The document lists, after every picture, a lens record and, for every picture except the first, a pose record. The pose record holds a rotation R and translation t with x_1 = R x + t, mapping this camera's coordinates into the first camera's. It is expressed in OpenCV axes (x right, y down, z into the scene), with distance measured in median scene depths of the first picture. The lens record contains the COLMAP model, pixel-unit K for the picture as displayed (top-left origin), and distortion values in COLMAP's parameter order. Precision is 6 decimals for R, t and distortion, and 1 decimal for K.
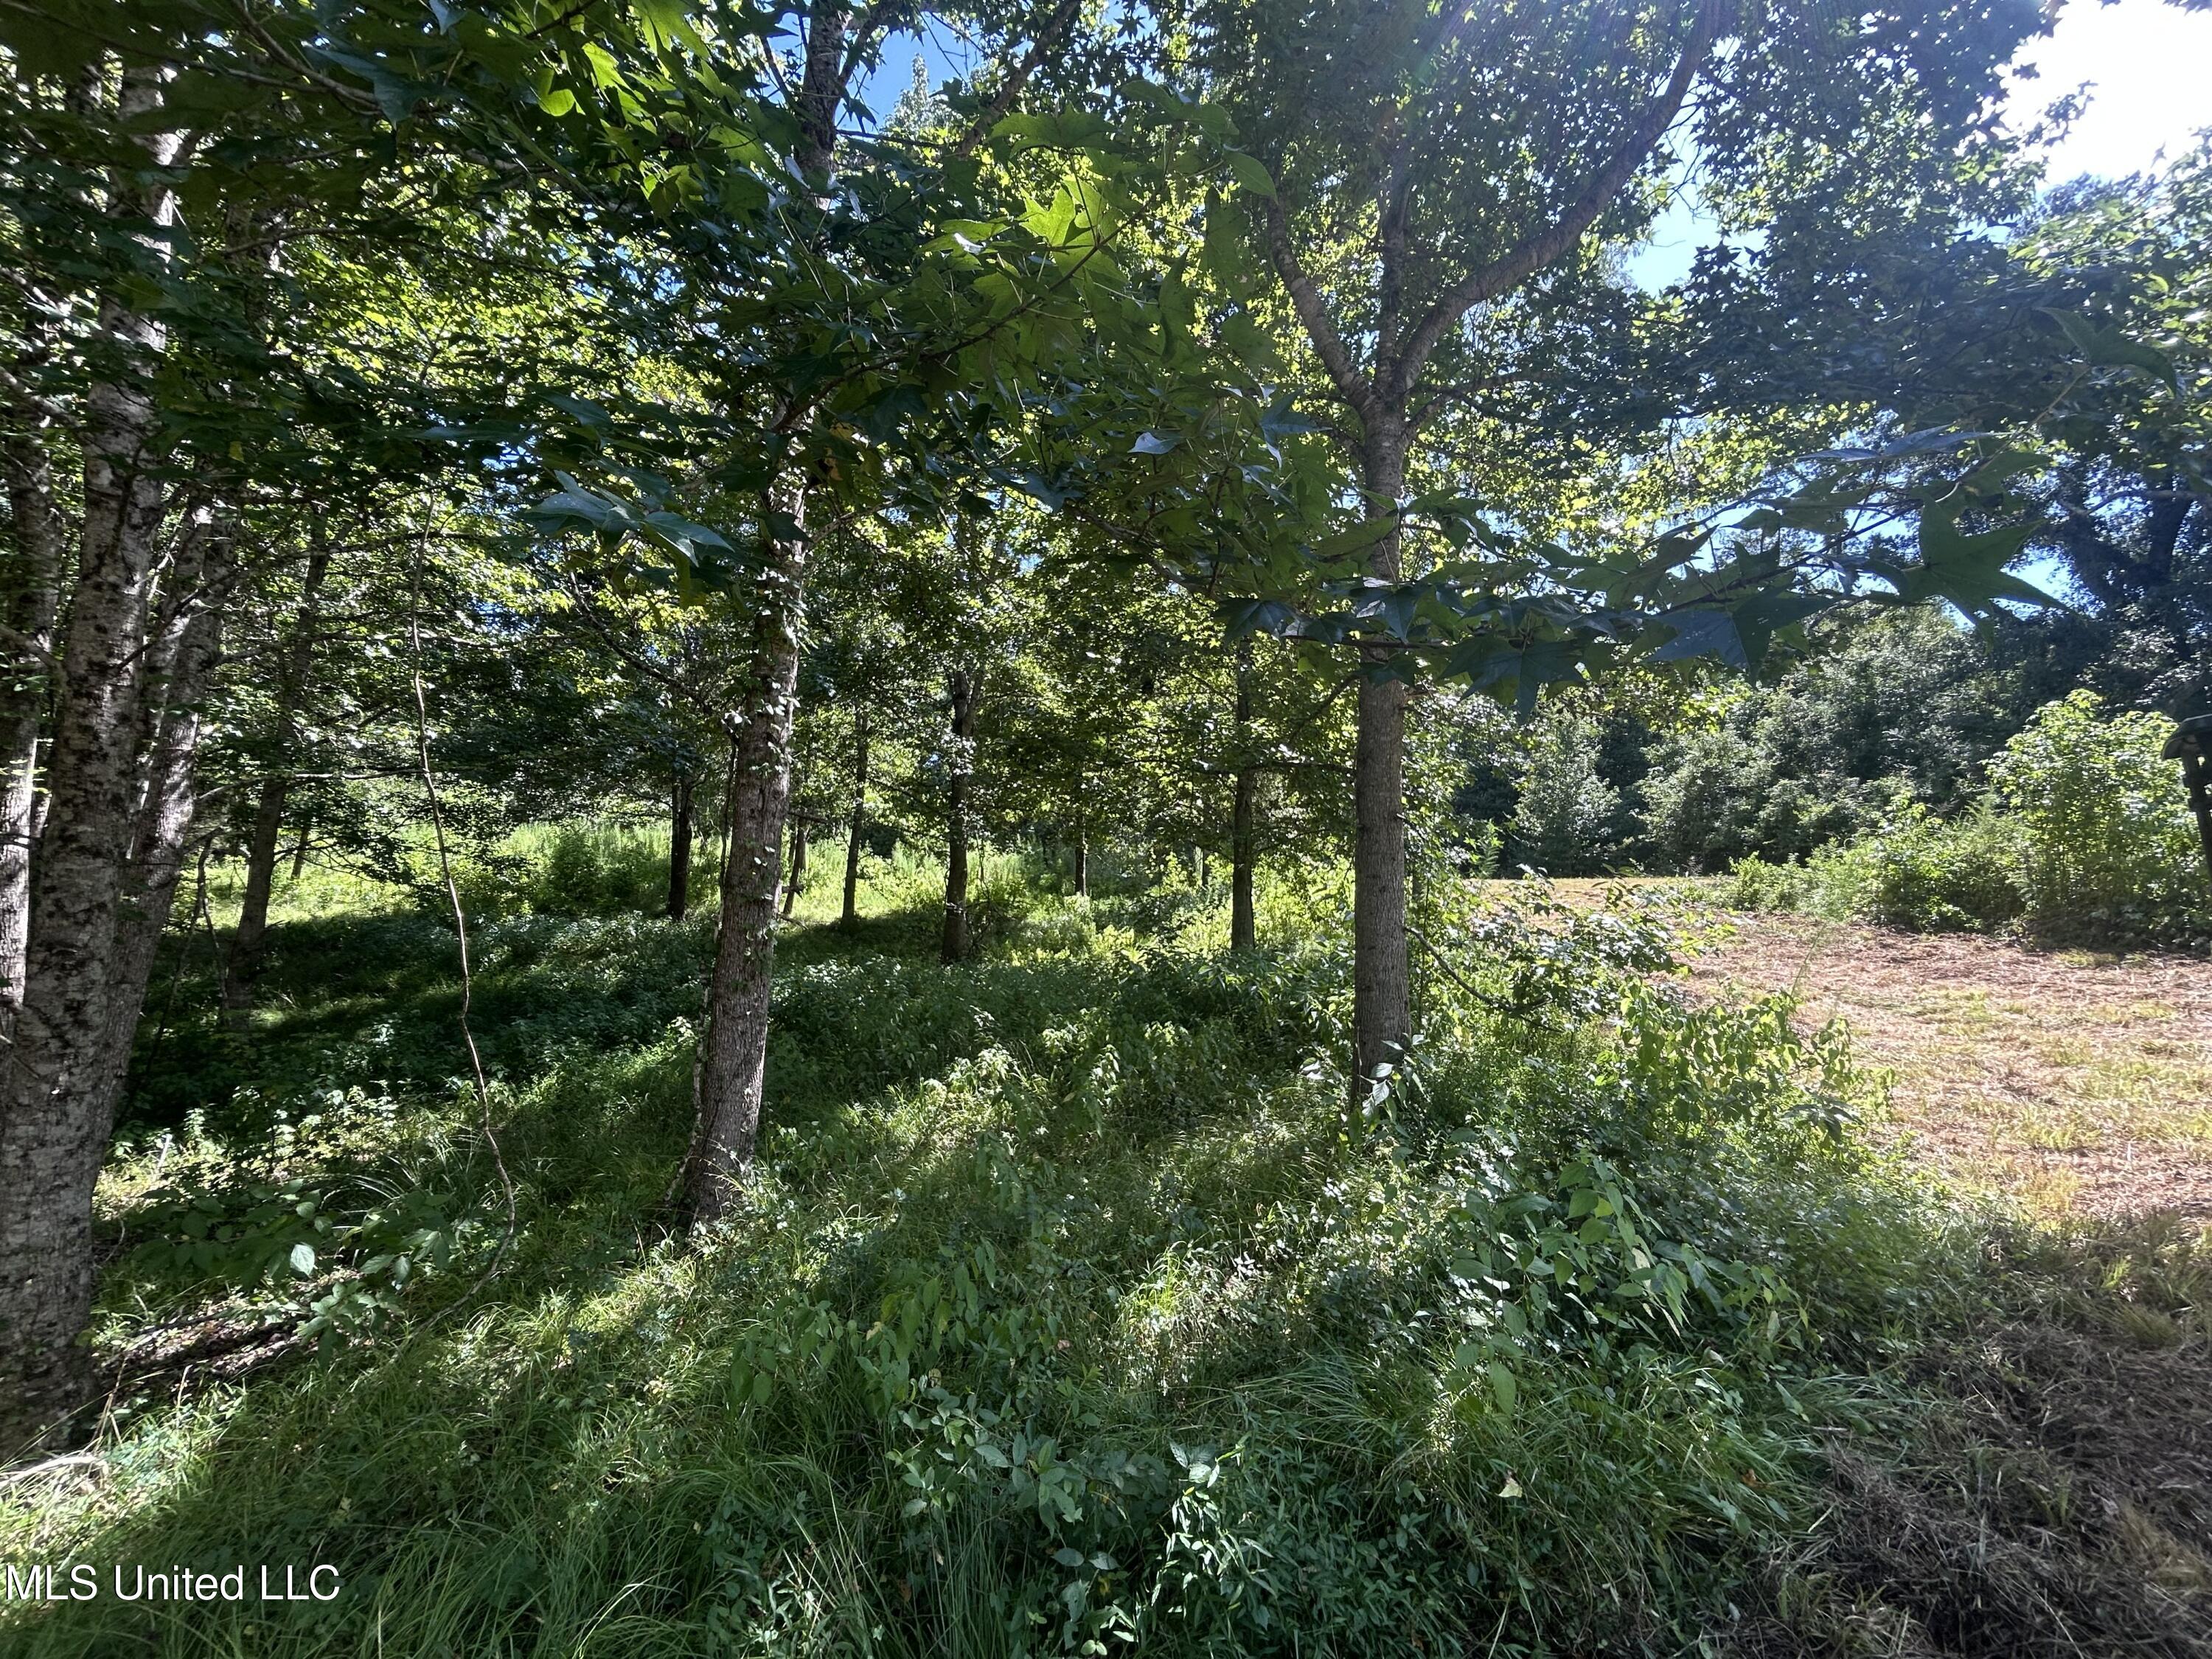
lens RADIAL K [[892.8, 0, 1113.6], [0, 892.8, 825.8], [0, 0, 1]] dist [-0.008125, -0.000293]
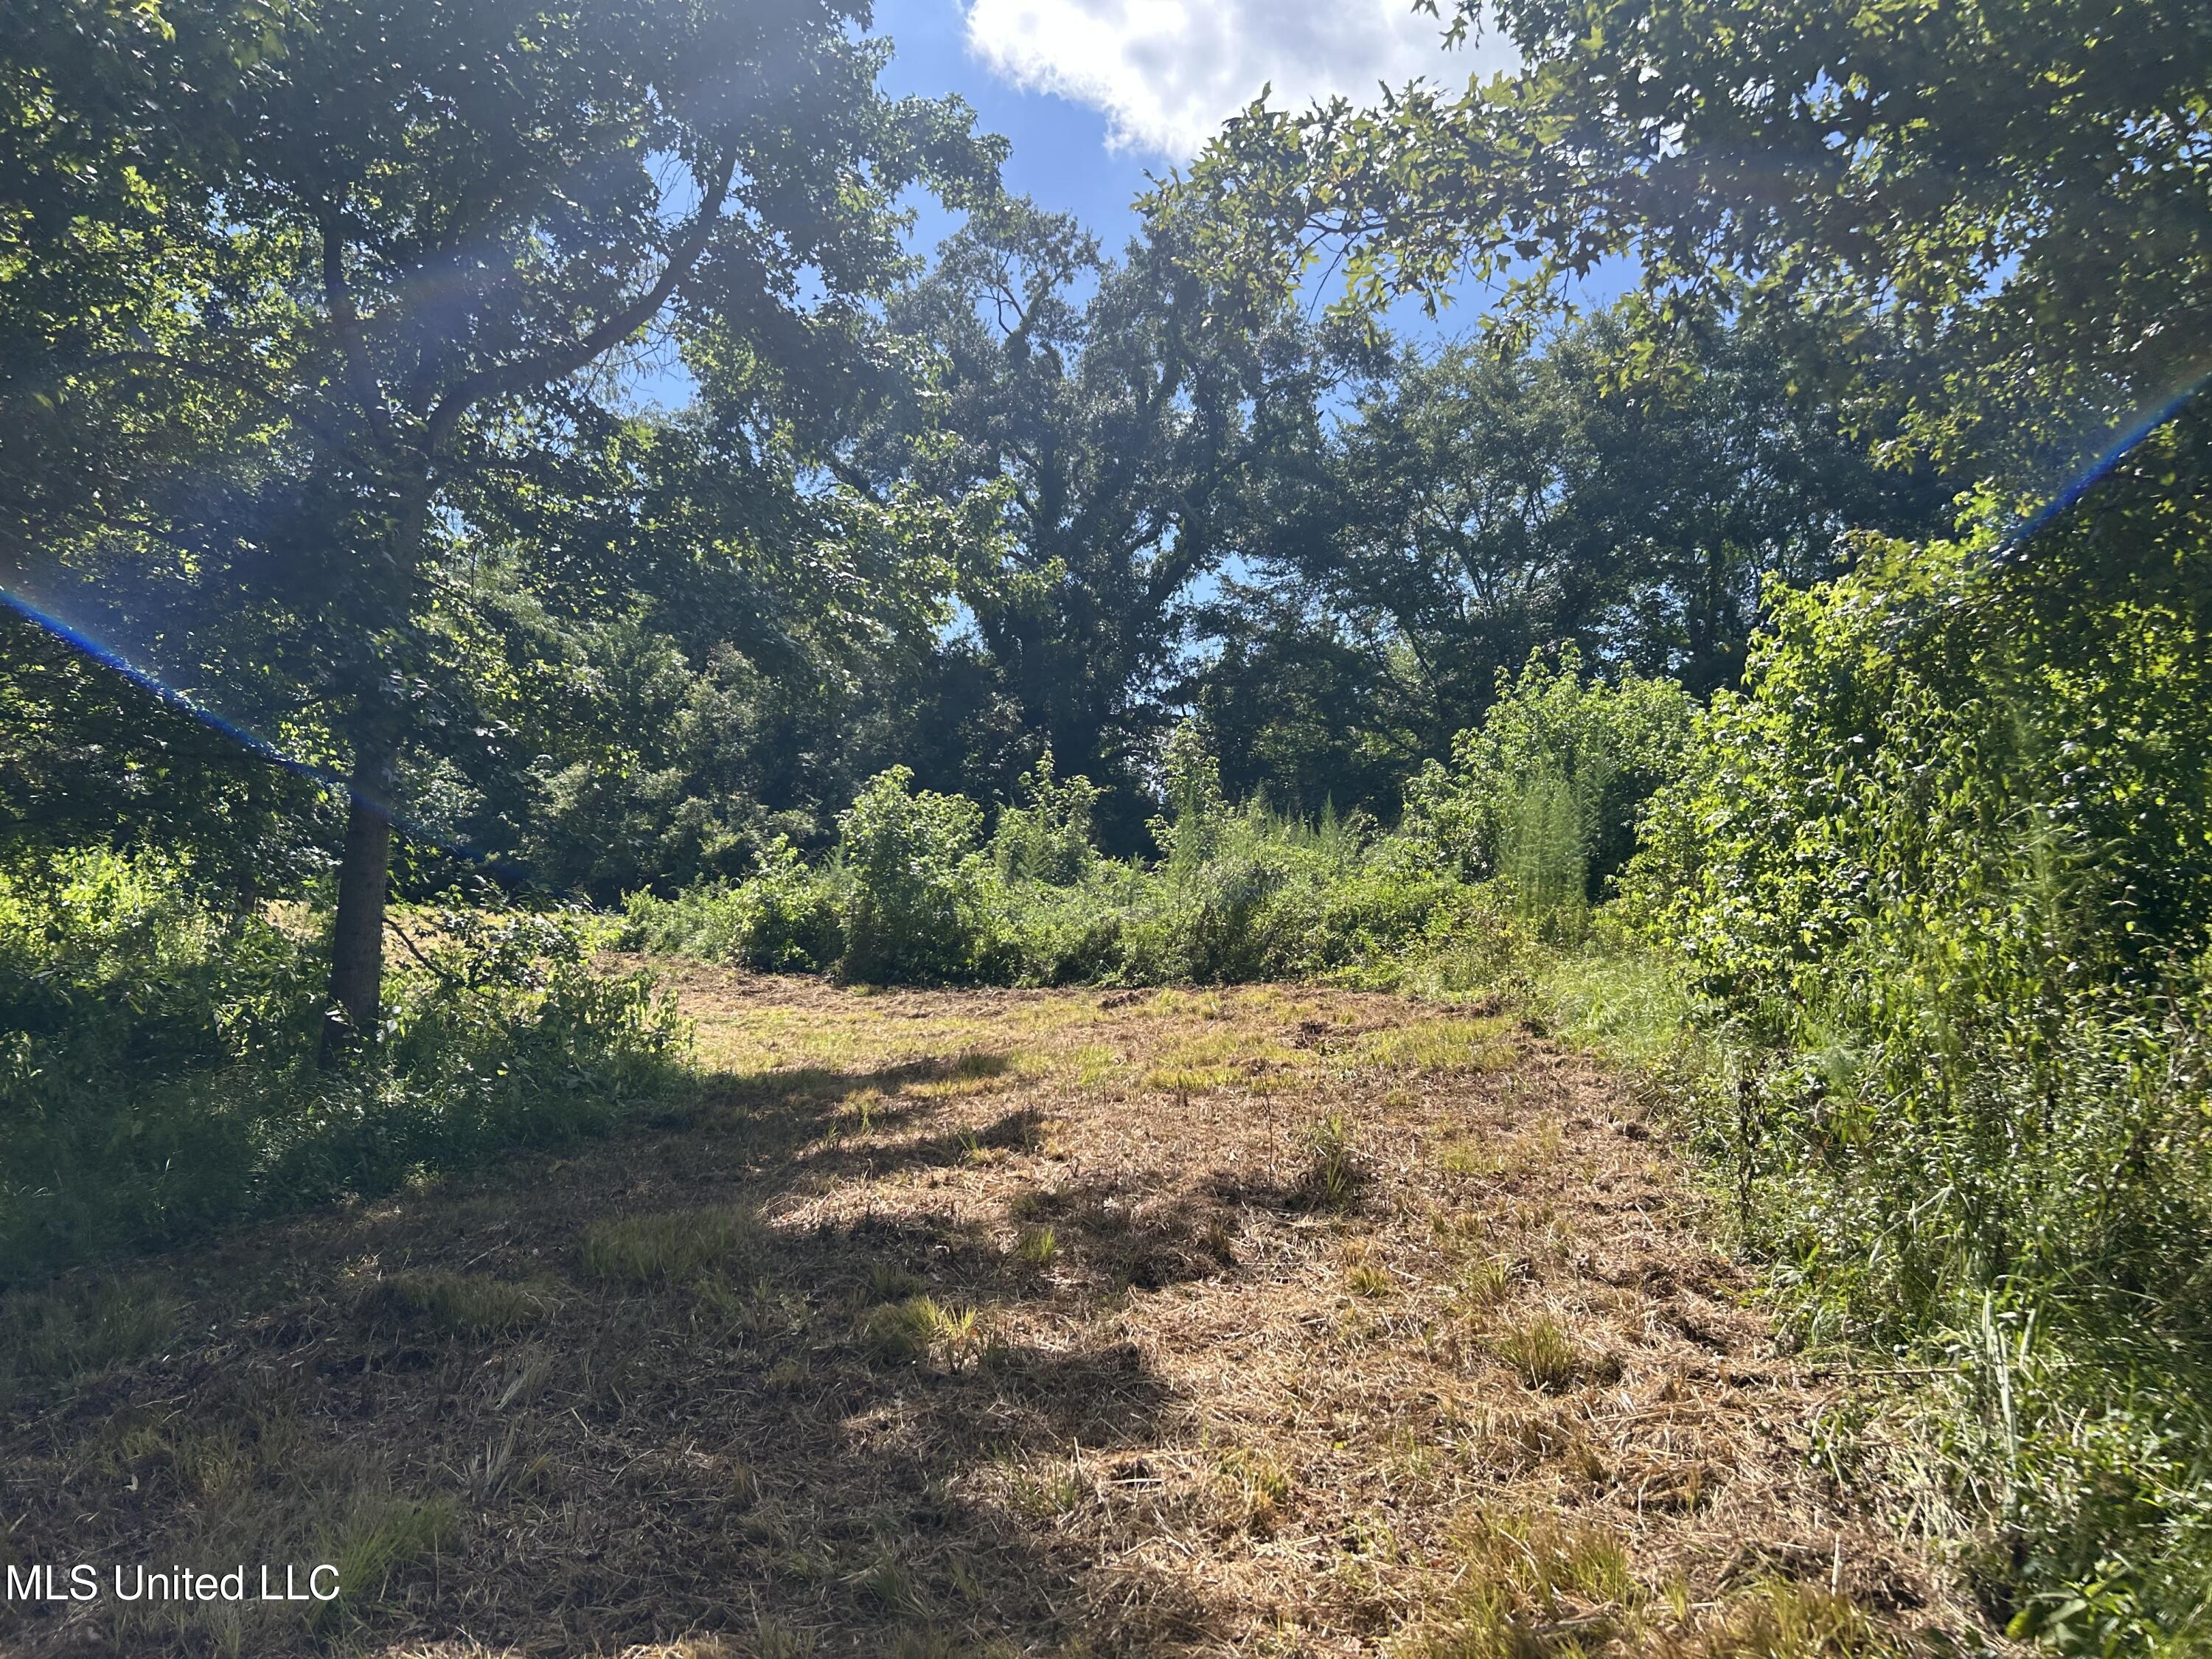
lens RADIAL K [[1668.7, 0, 1109.0], [0, 1668.7, 828.3], [0, 0, 1]] dist [0.005663, 0.000383]
pose [[0.625784, 0.100842, 0.773451, -0.302504], [-0.108496, 0.993221, -0.041714, -0.006543], [-0.772414, -0.057812, 0.632483, -0.432108]]
